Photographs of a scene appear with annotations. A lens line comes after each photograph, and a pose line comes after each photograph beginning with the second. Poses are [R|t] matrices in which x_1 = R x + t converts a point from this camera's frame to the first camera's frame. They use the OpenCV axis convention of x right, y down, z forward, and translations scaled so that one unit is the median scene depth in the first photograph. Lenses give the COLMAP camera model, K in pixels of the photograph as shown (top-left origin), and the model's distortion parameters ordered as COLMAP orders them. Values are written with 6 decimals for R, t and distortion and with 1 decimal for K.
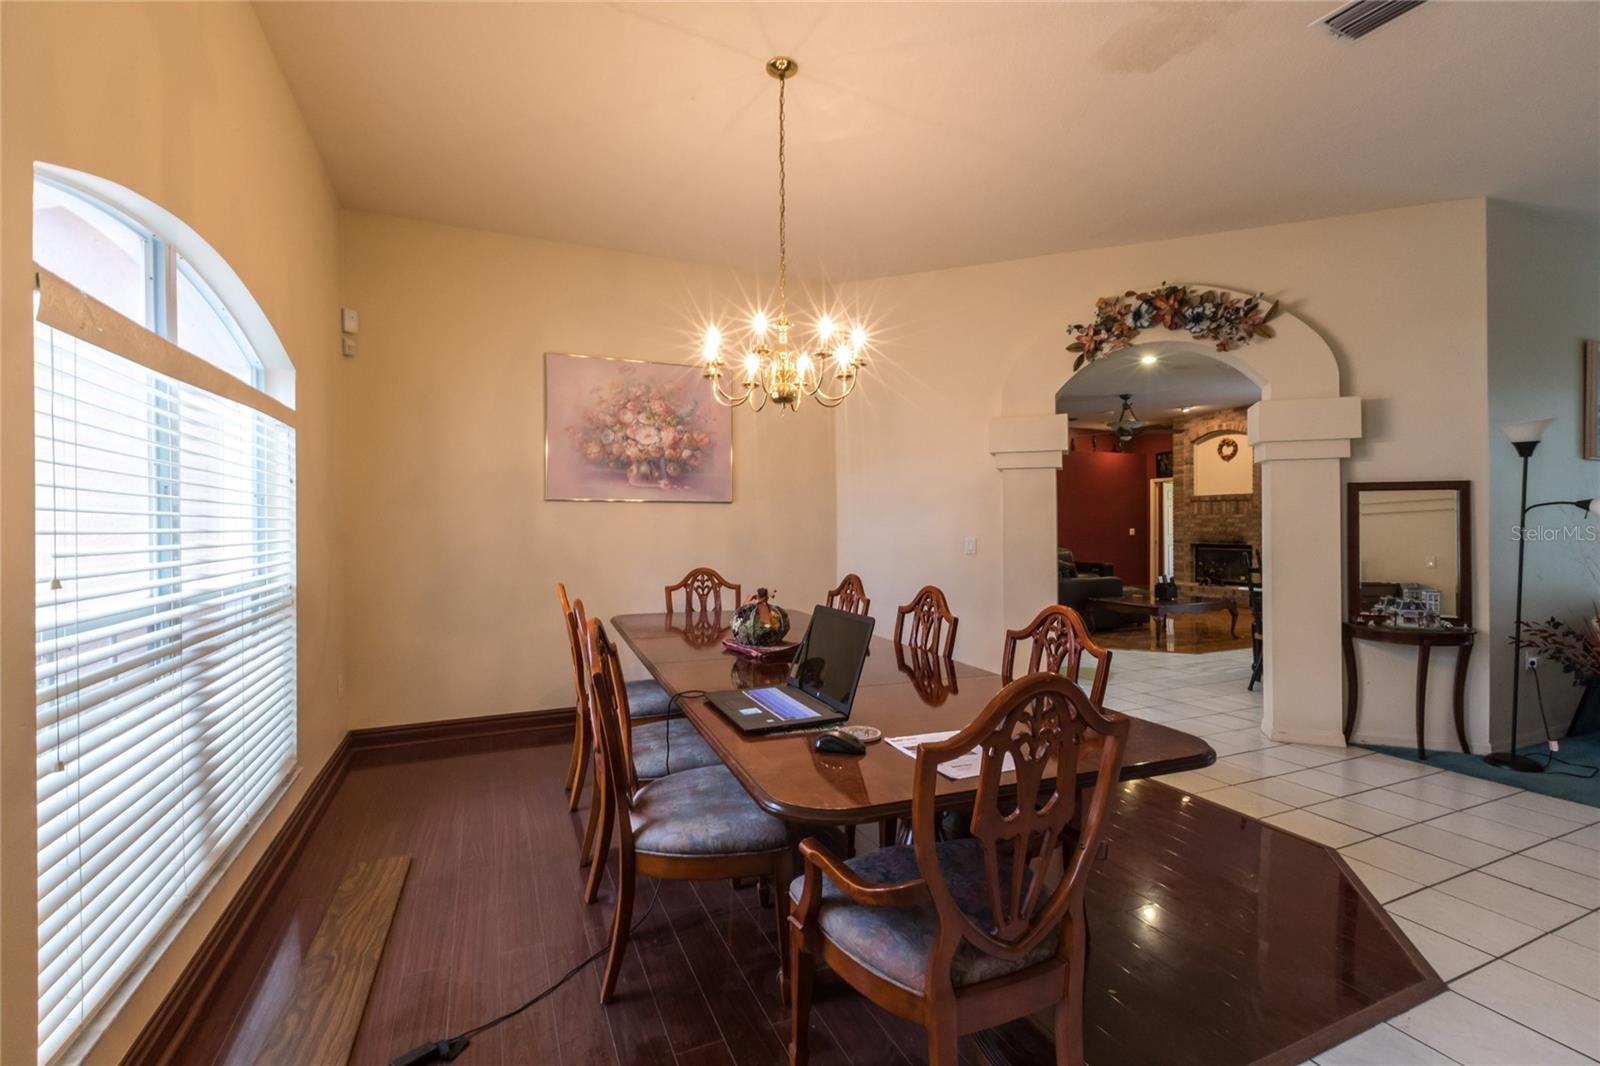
lens RADIAL K [[708.9, 0, 790.6], [0, 708.9, 535.4], [0, 0, 1]] dist [0.000247, -0.000222]
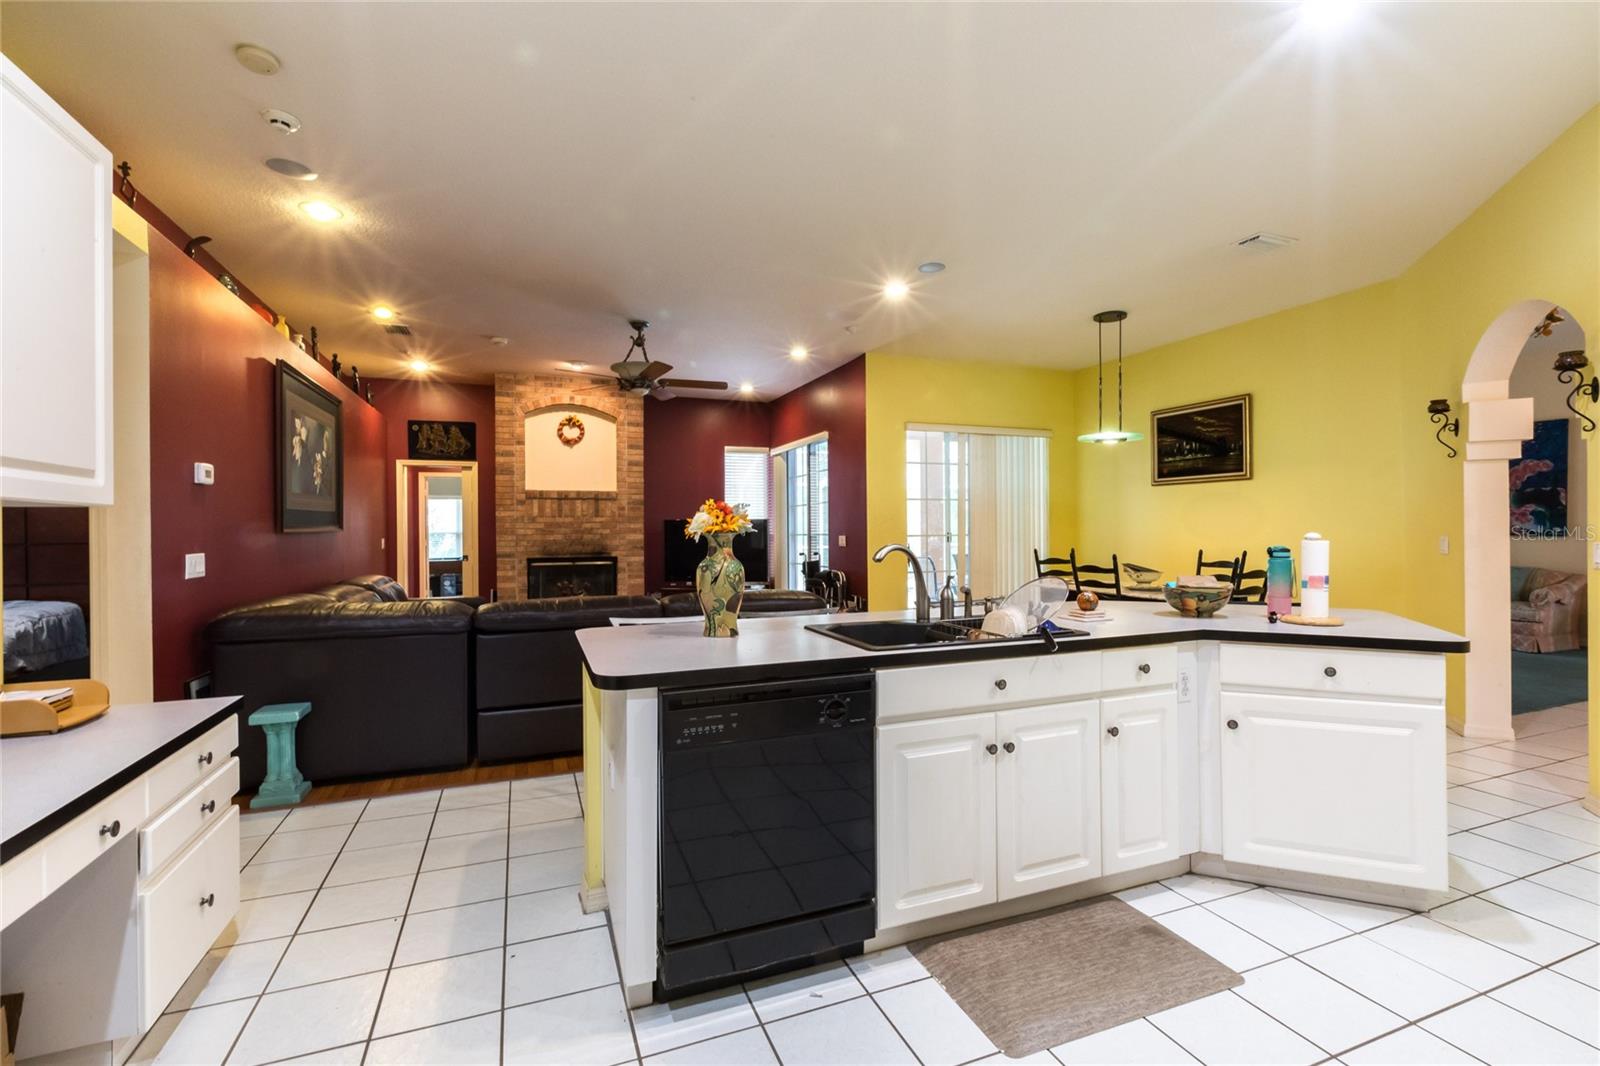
lens RADIAL K [[708.9, 0, 788.5], [0, 708.9, 532.9], [0, 0, 1]] dist [0.000247, -0.000222]
pose [[0.048080, 0.000939, 0.998843, -0.122896], [0.020461, 0.999789, -0.001924, -0.006819], [-0.998634, 0.020530, 0.048050, 0.718534]]
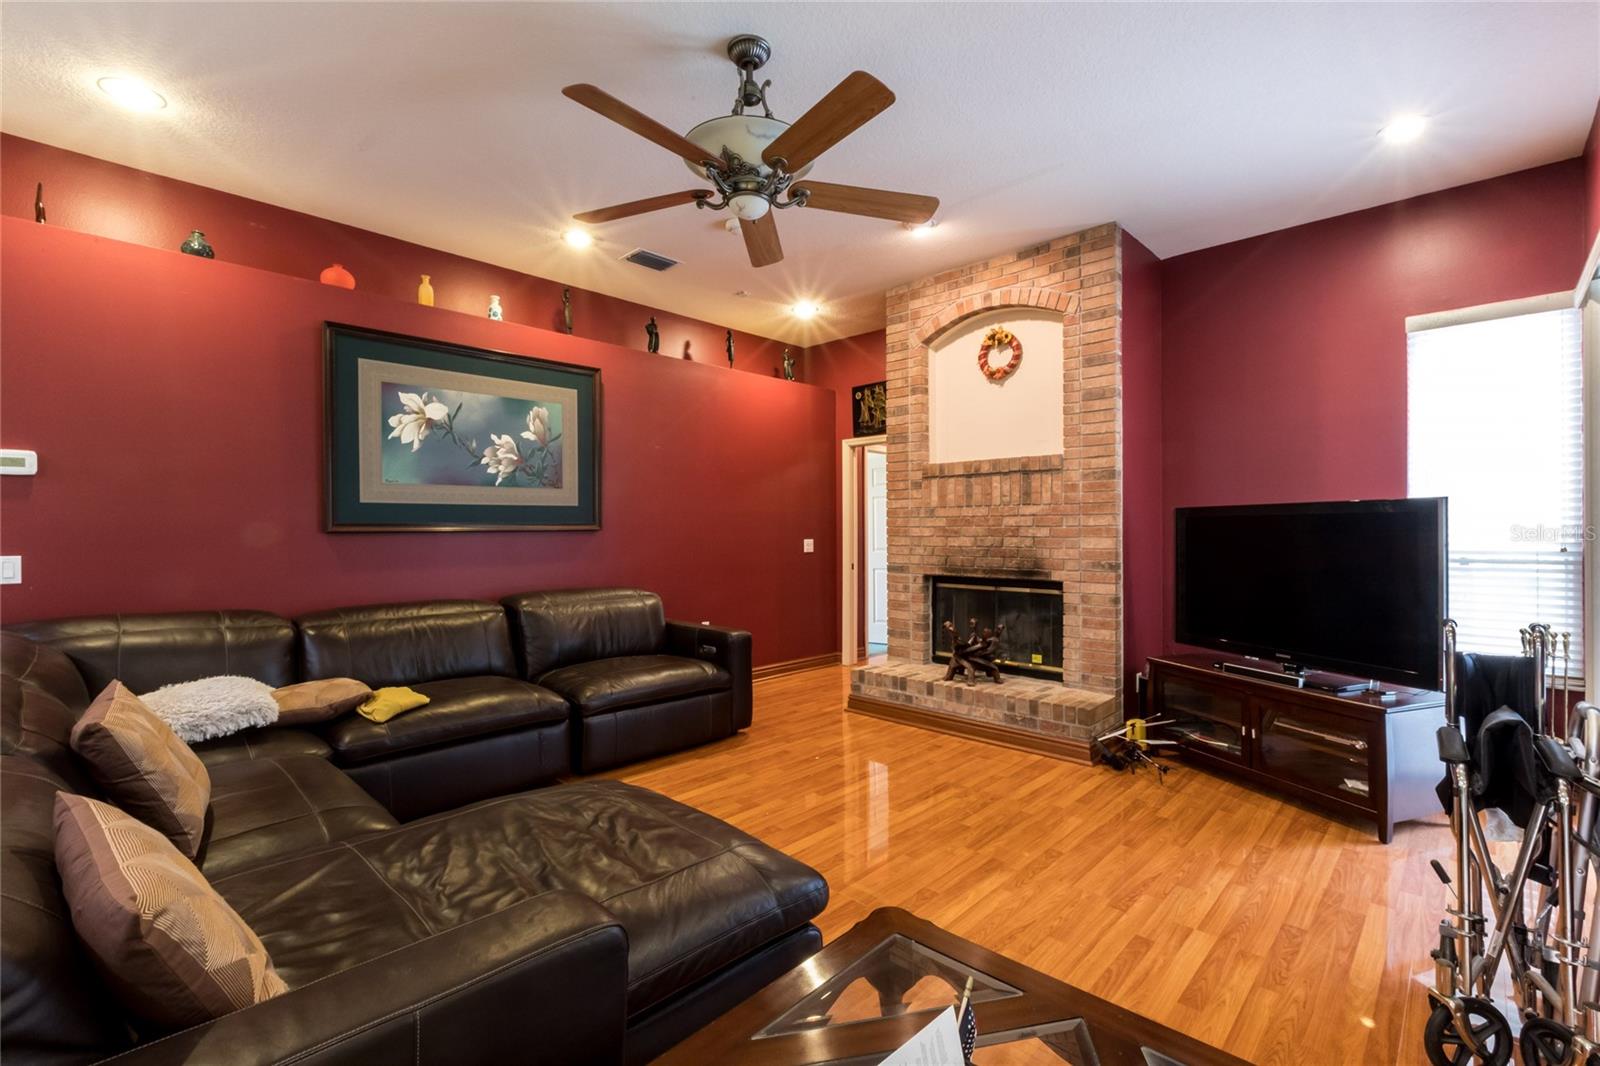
lens RADIAL K [[708.9, 0, 801.2], [0, 708.9, 532.4], [0, 0, 1]] dist [0.000247, -0.000222]
pose [[0.922175, 0.003449, 0.386758, 0.331141], [0.002565, 0.999884, -0.015033, -0.007995], [-0.386765, 0.014855, 0.922059, 0.636492]]
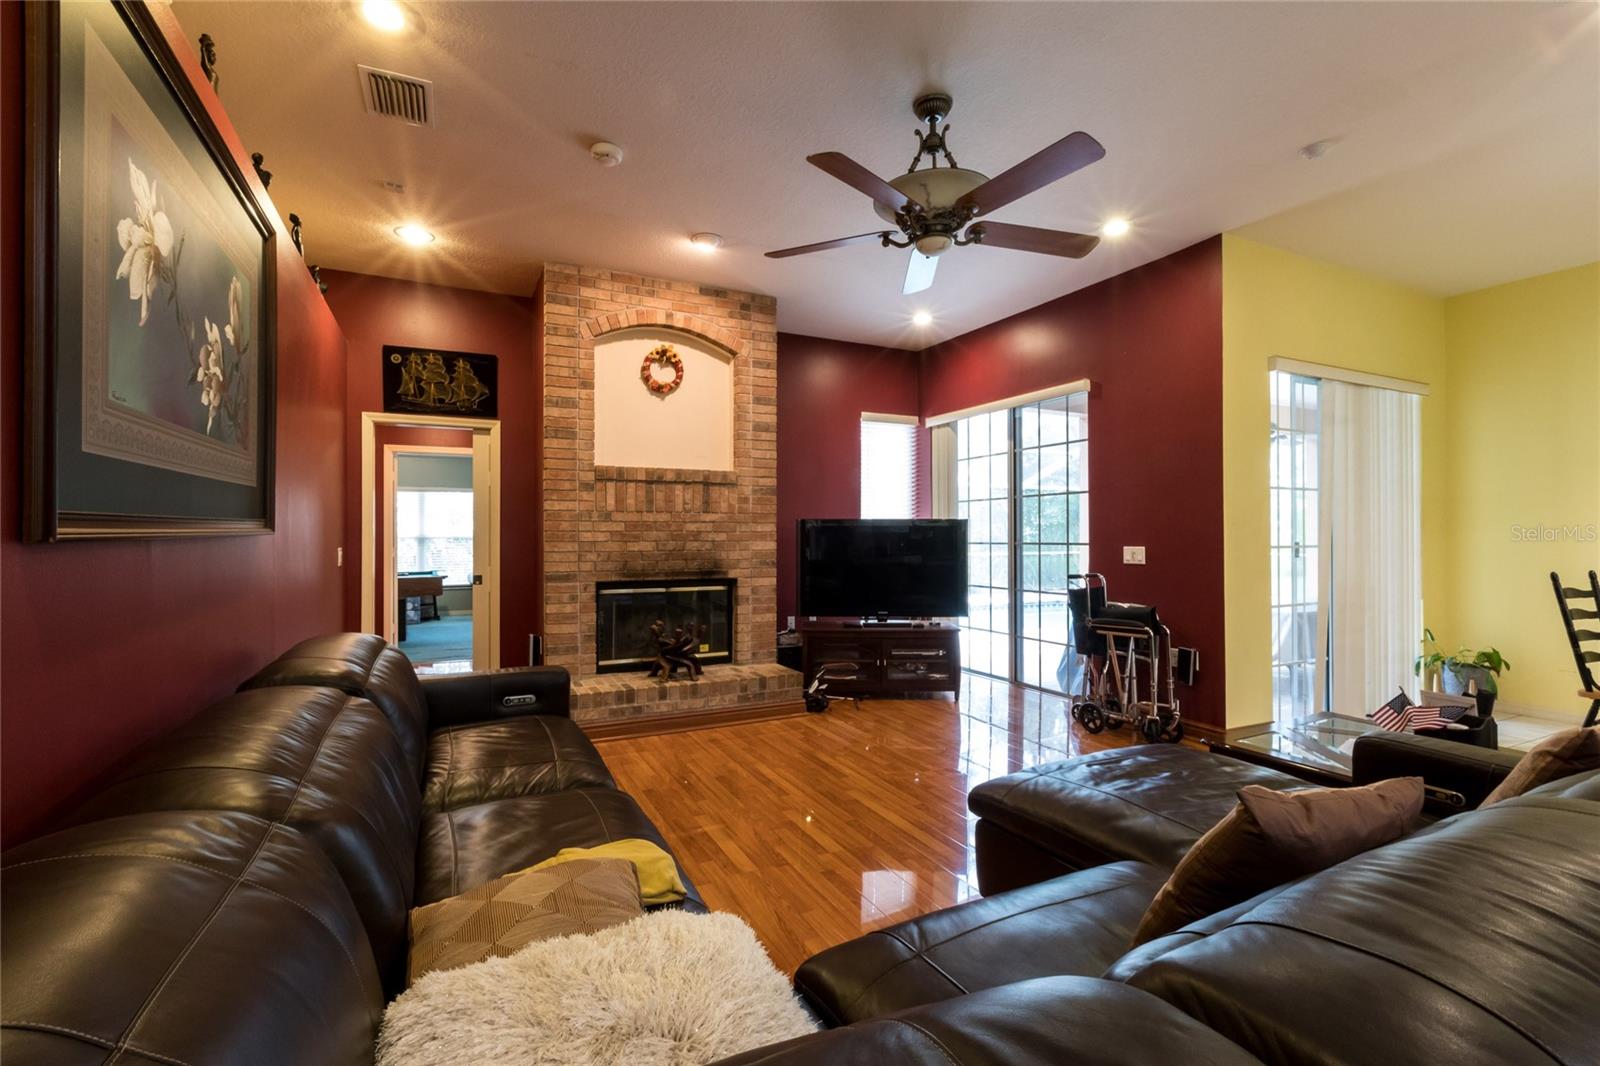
lens RADIAL K [[708.9, 0, 792.4], [0, 708.9, 531.1], [0, 0, 1]] dist [0.000247, -0.000222]
pose [[-0.044990, 0.011381, 0.998923, 0.151308], [0.016702, 0.999804, -0.010638, -0.011671], [-0.998848, 0.016206, -0.045171, 0.917428]]
